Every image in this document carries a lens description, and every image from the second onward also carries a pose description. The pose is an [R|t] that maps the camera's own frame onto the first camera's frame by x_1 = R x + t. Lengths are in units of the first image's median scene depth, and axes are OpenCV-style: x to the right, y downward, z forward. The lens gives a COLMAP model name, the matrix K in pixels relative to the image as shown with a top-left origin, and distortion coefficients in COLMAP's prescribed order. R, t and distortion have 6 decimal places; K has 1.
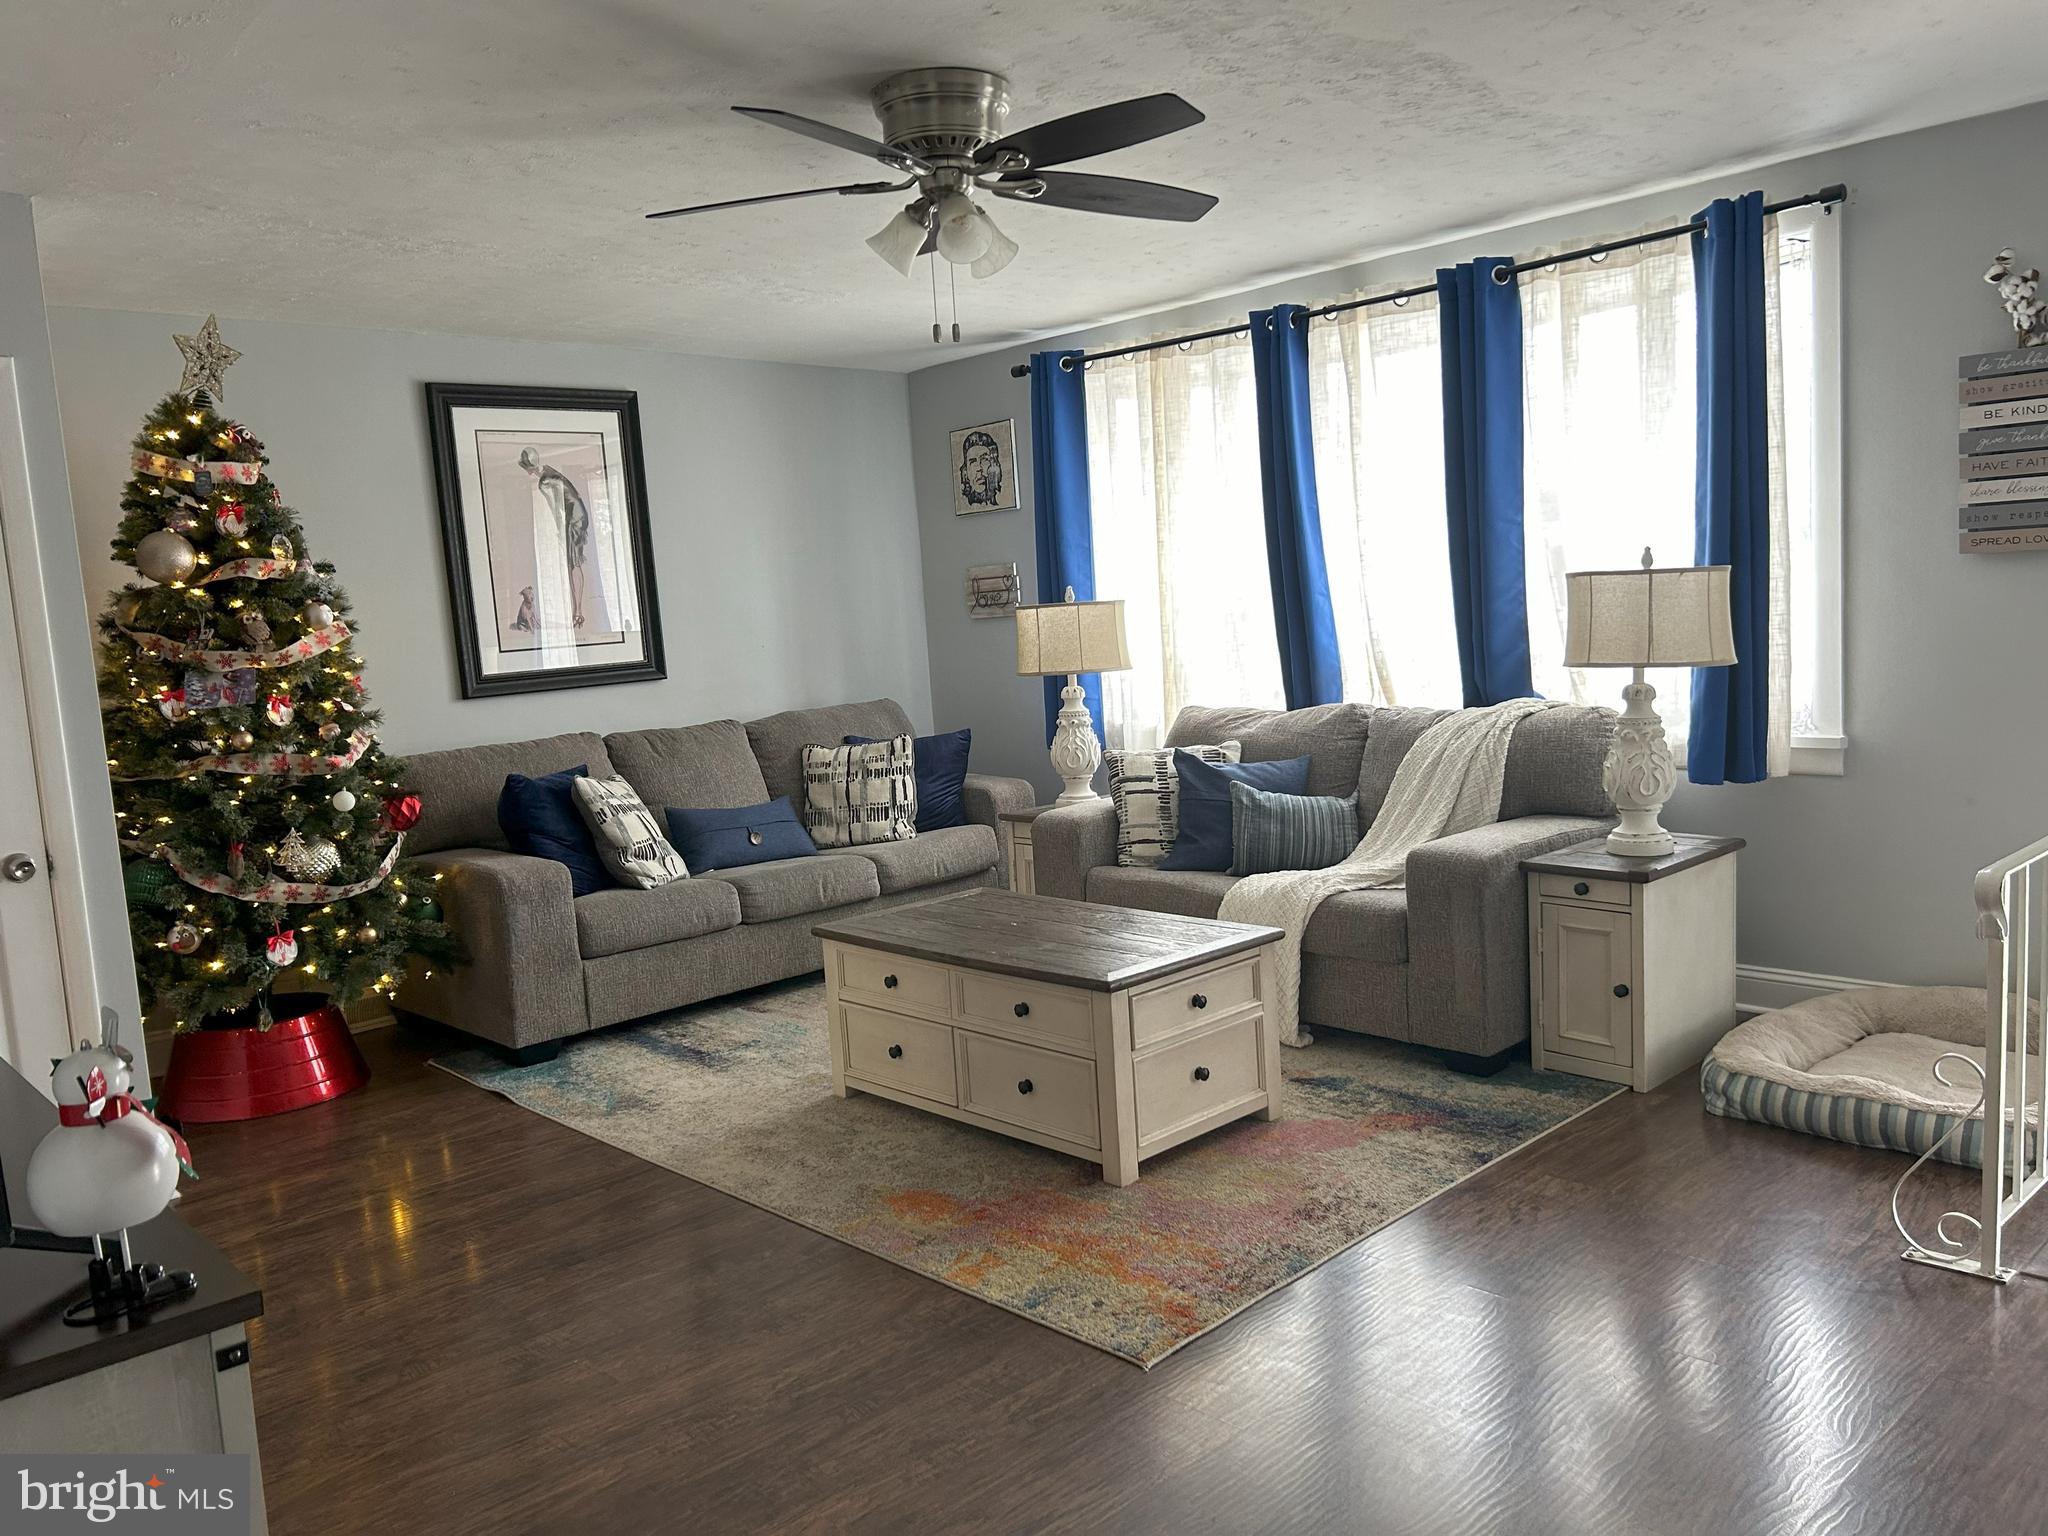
lens RADIAL K [[1553.0, 0, 1014.2], [0, 1553.0, 750.0], [0, 0, 1]] dist [0.039319, -0.008210]
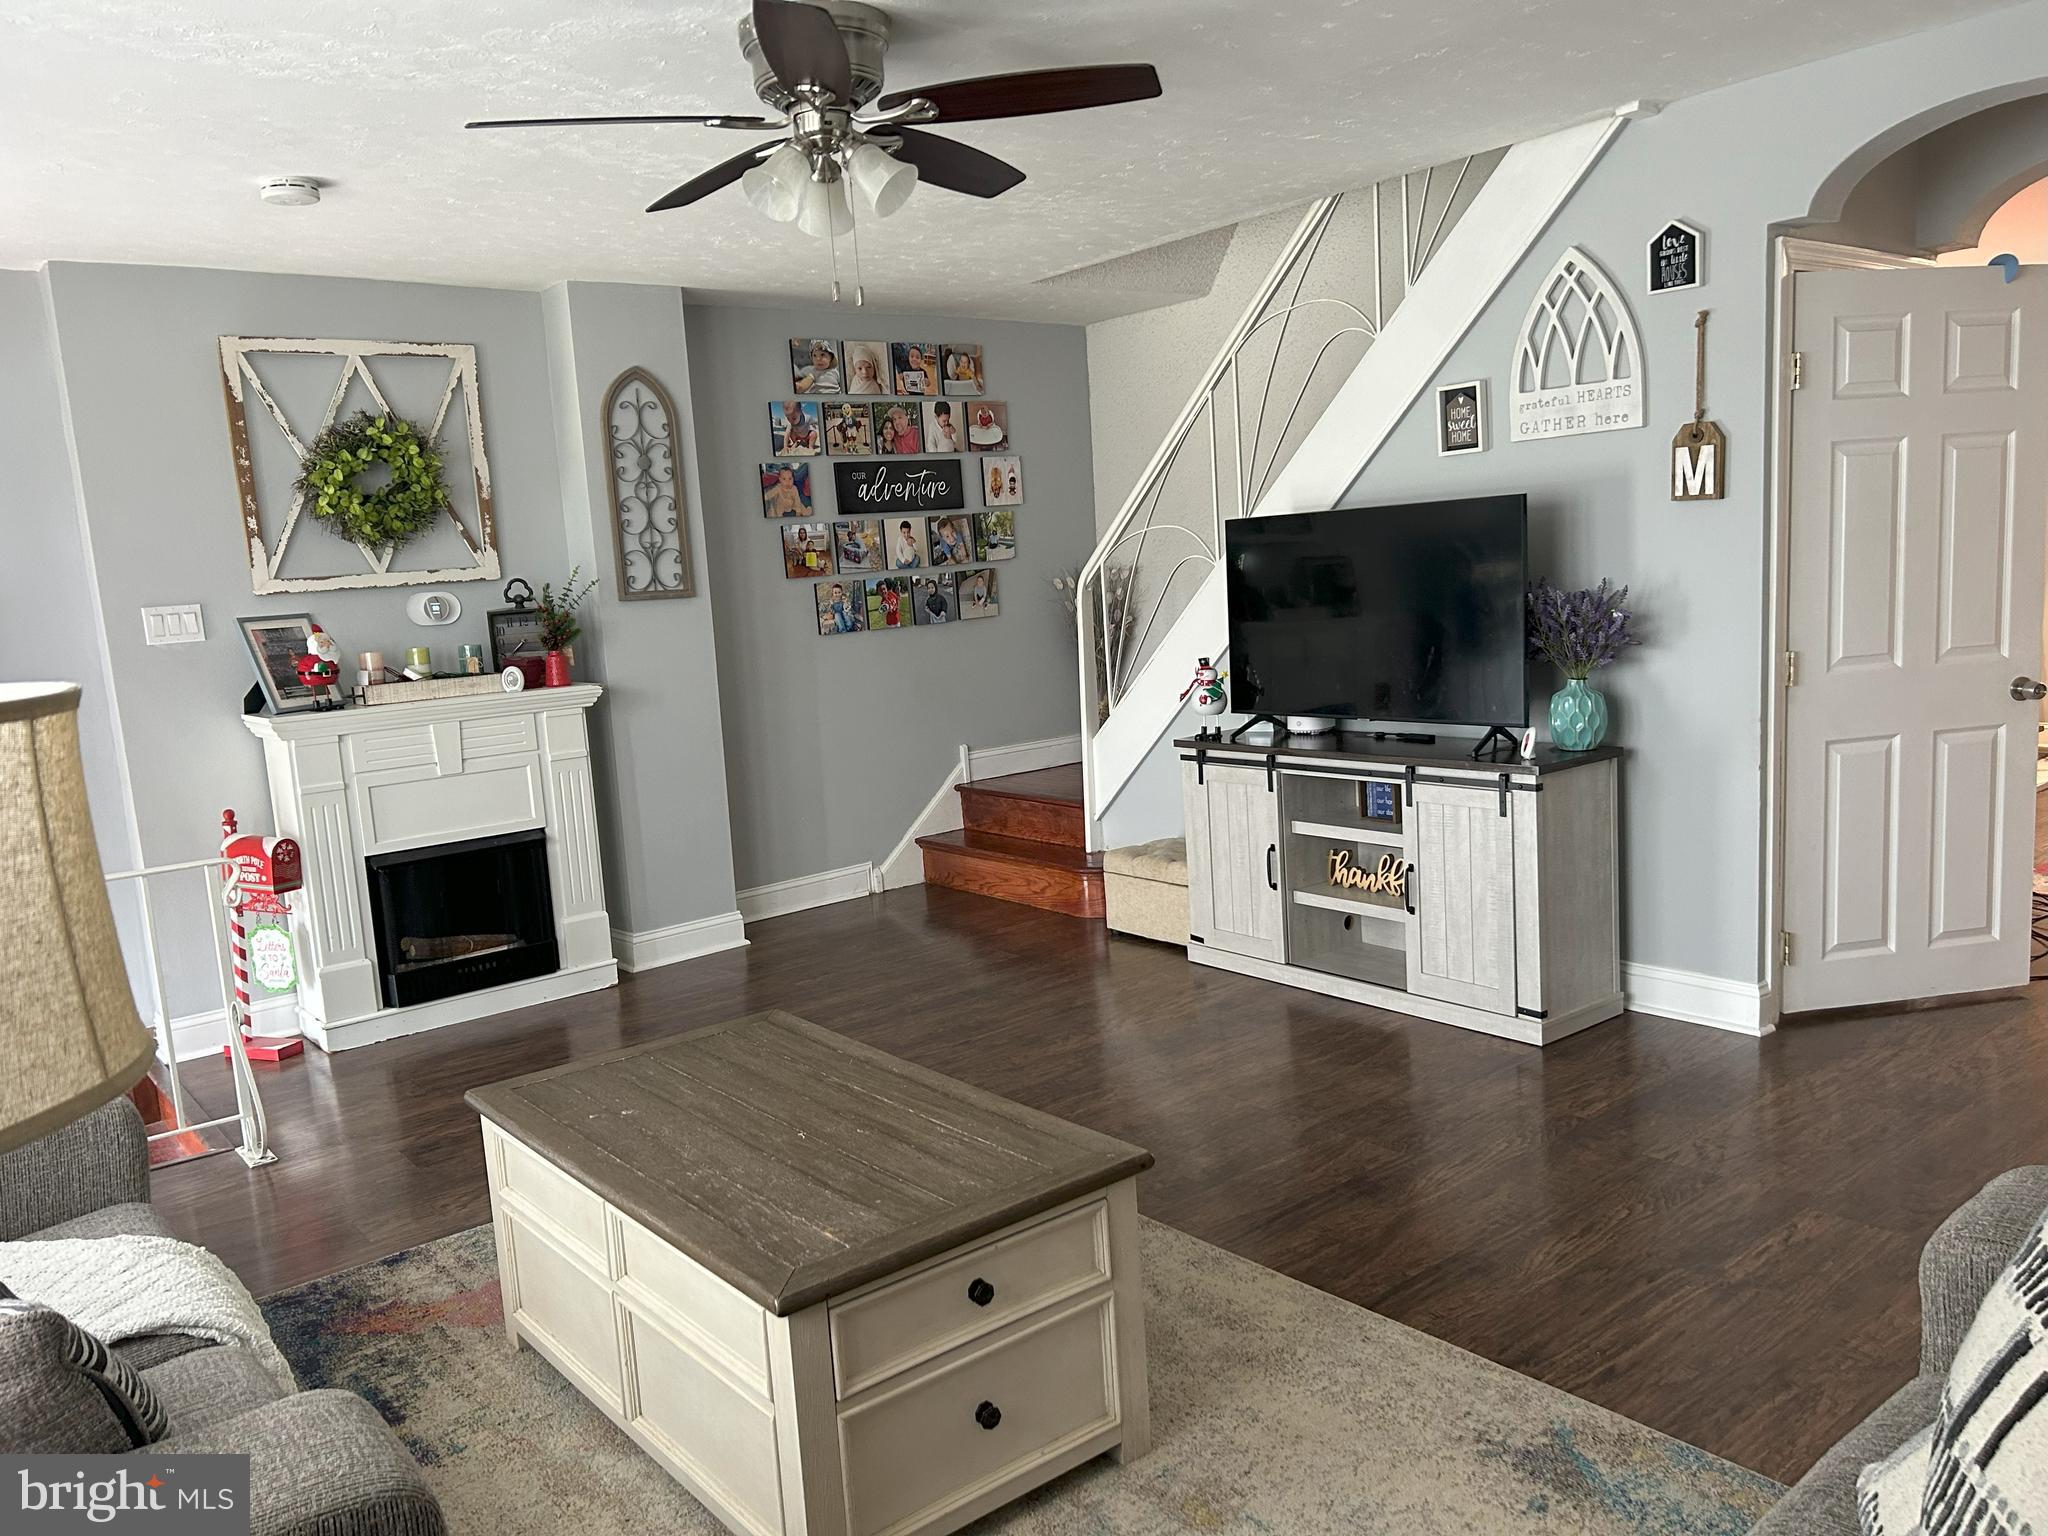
lens RADIAL K [[1553.0, 0, 1025.6], [0, 1553.0, 788.4], [0, 0, 1]] dist [0.039319, -0.008210]
pose [[-0.988822, 0.114575, 0.095418, -0.168817], [0.134424, 0.961918, 0.237999, -0.157194], [-0.064516, 0.248164, -0.966567, 1.641225]]
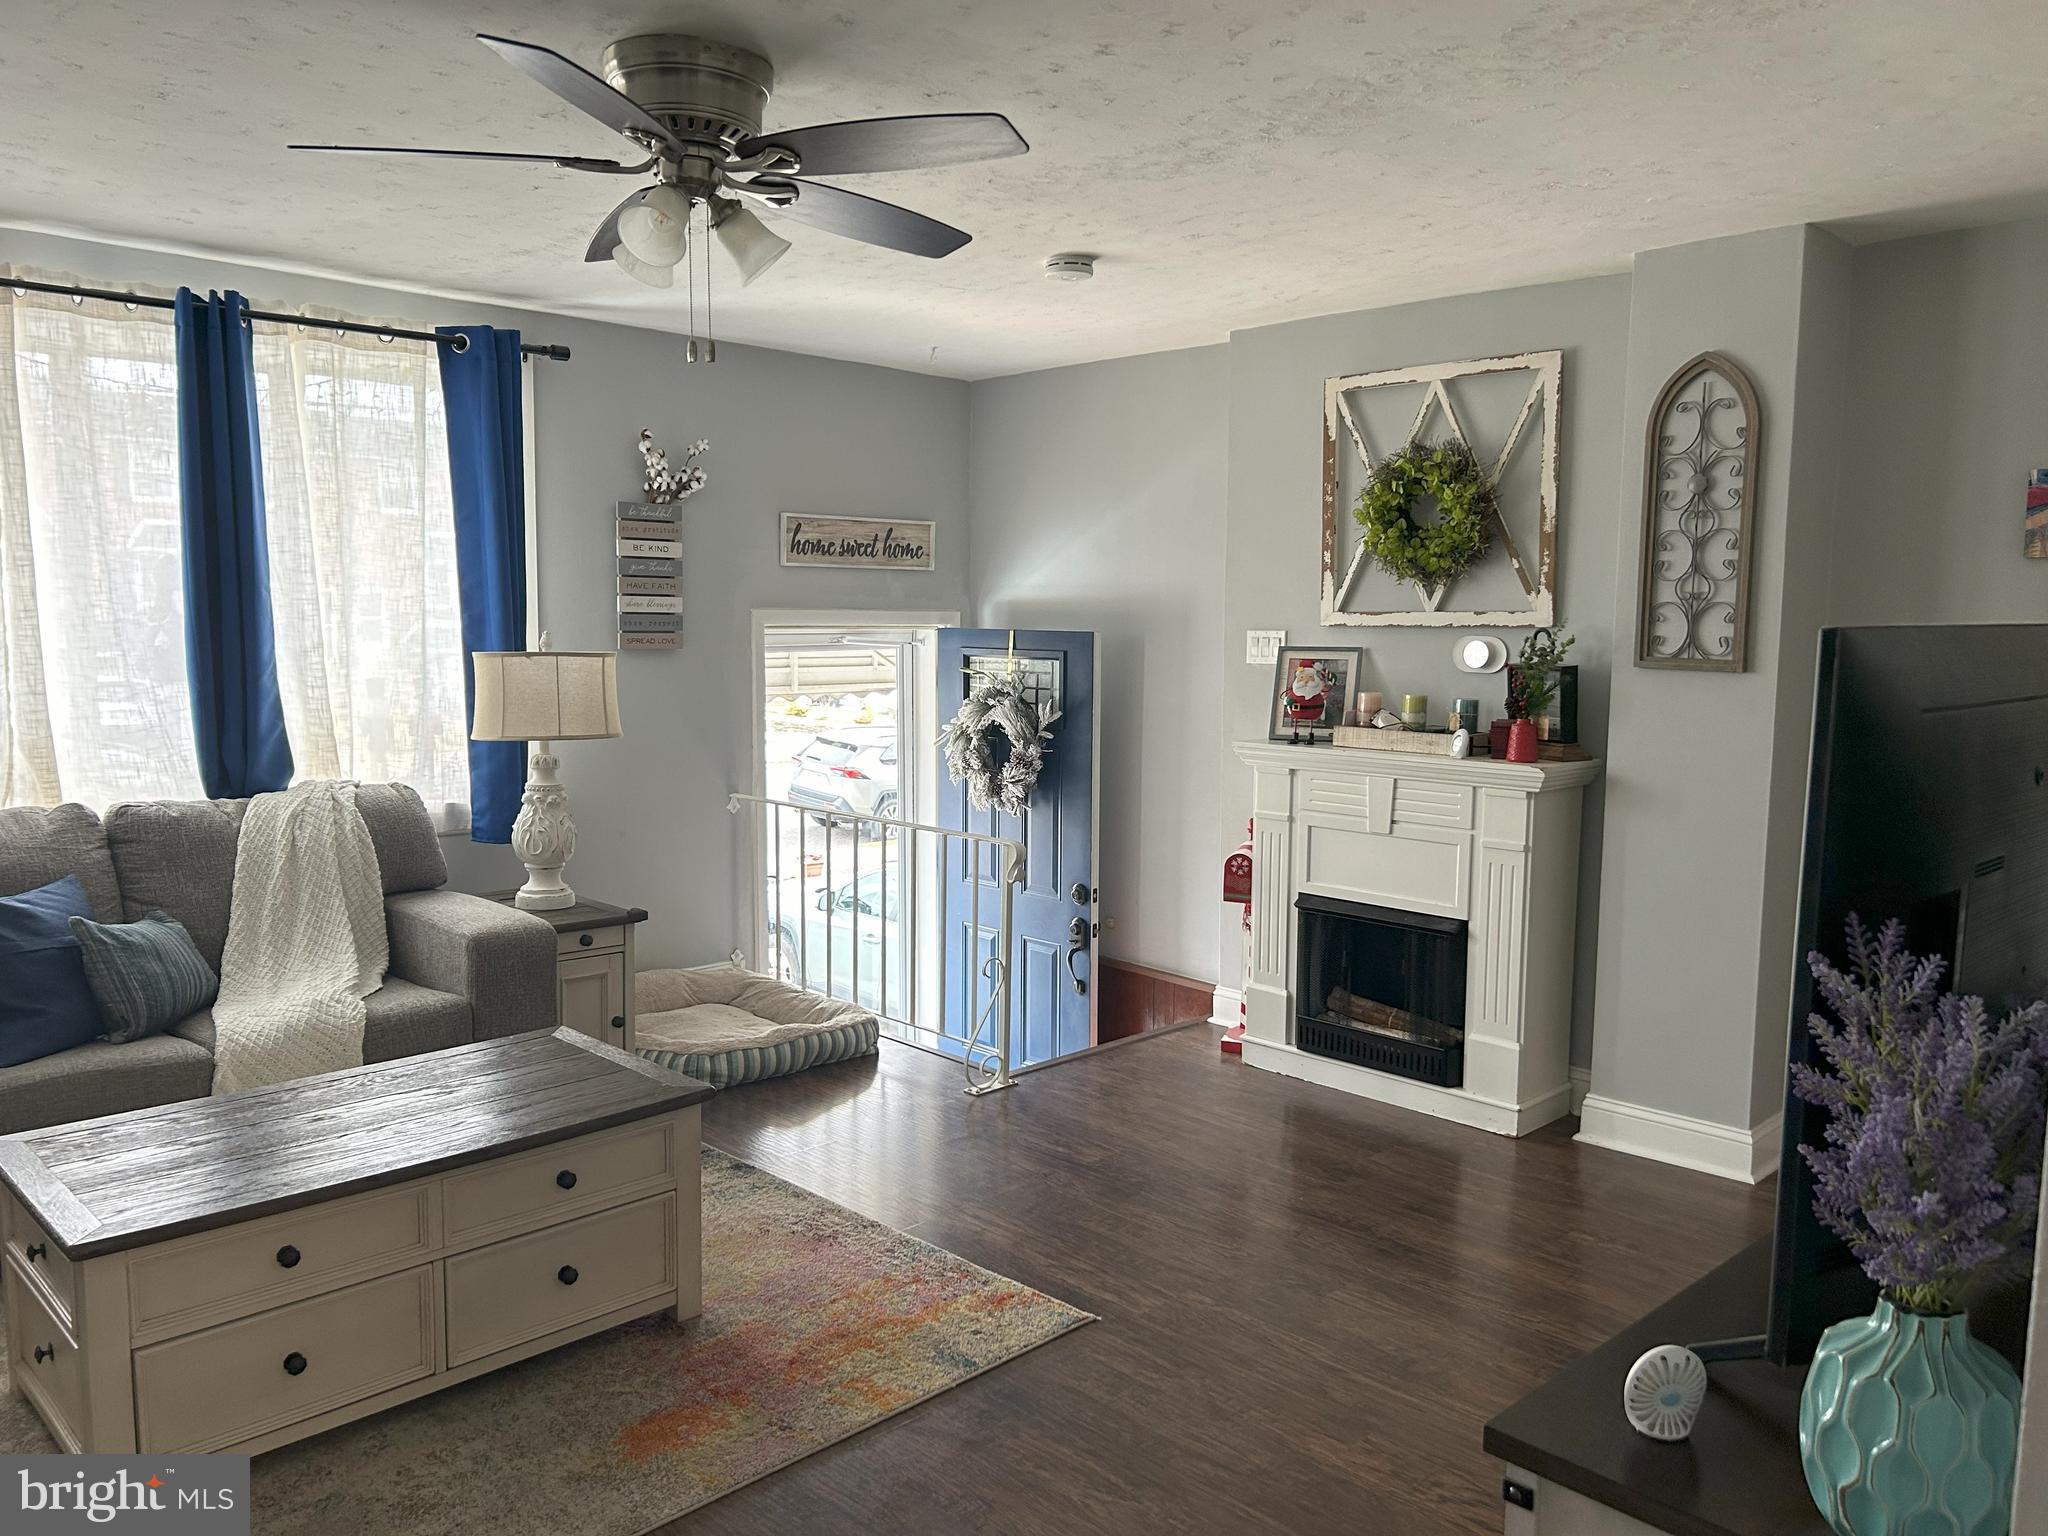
lens RADIAL K [[1553.0, 0, 1012.6], [0, 1553.0, 776.4], [0, 0, 1]] dist [0.039319, -0.008210]
pose [[-0.016919, -0.048272, 0.998691, -0.748998], [0.092166, 0.994506, 0.049632, -0.054043], [-0.995600, 0.092885, -0.012377, 0.722700]]
